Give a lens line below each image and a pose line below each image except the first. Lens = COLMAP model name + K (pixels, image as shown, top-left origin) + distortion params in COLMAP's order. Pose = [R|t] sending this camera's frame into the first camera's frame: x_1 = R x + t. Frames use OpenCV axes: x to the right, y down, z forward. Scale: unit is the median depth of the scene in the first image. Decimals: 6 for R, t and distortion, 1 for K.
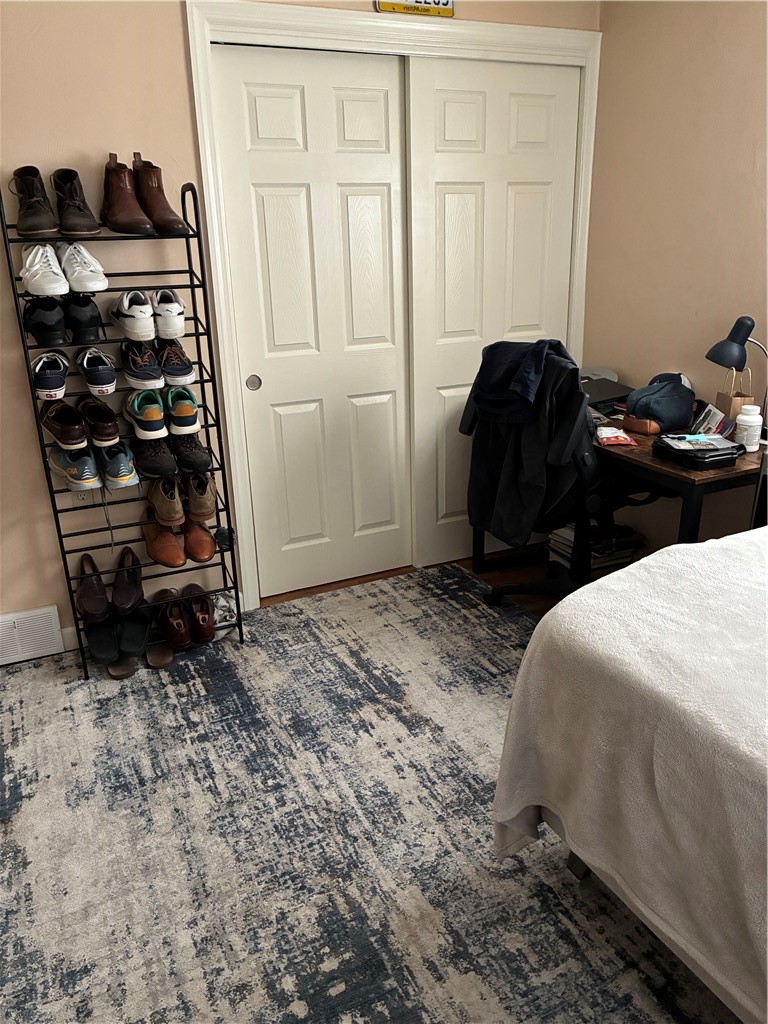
lens RADIAL K [[780.0, 0, 387.8], [0, 780.0, 509.4], [0, 0, 1]] dist [0.055452, -0.080021]
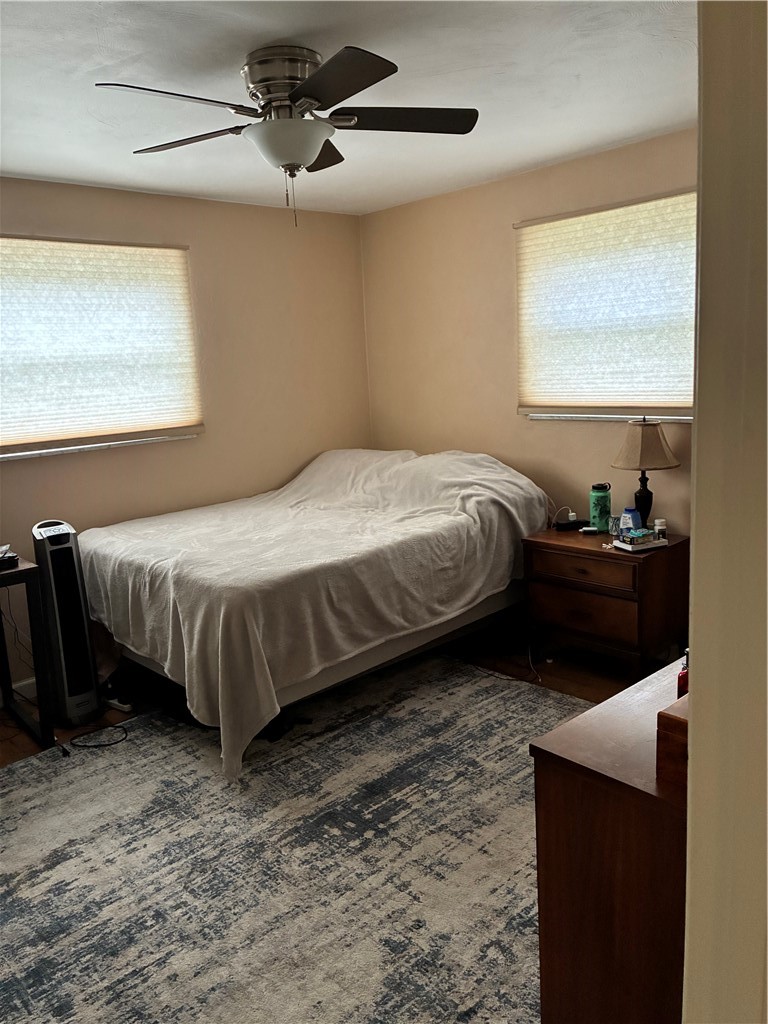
lens RADIAL K [[780.0, 0, 384.5], [0, 780.0, 512.9], [0, 0, 1]] dist [0.055452, -0.080021]
pose [[-0.329218, -0.126022, 0.935807, -1.342144], [0.363750, 0.897641, 0.248850, -0.302637], [-0.871379, 0.422326, -0.249679, 0.948185]]
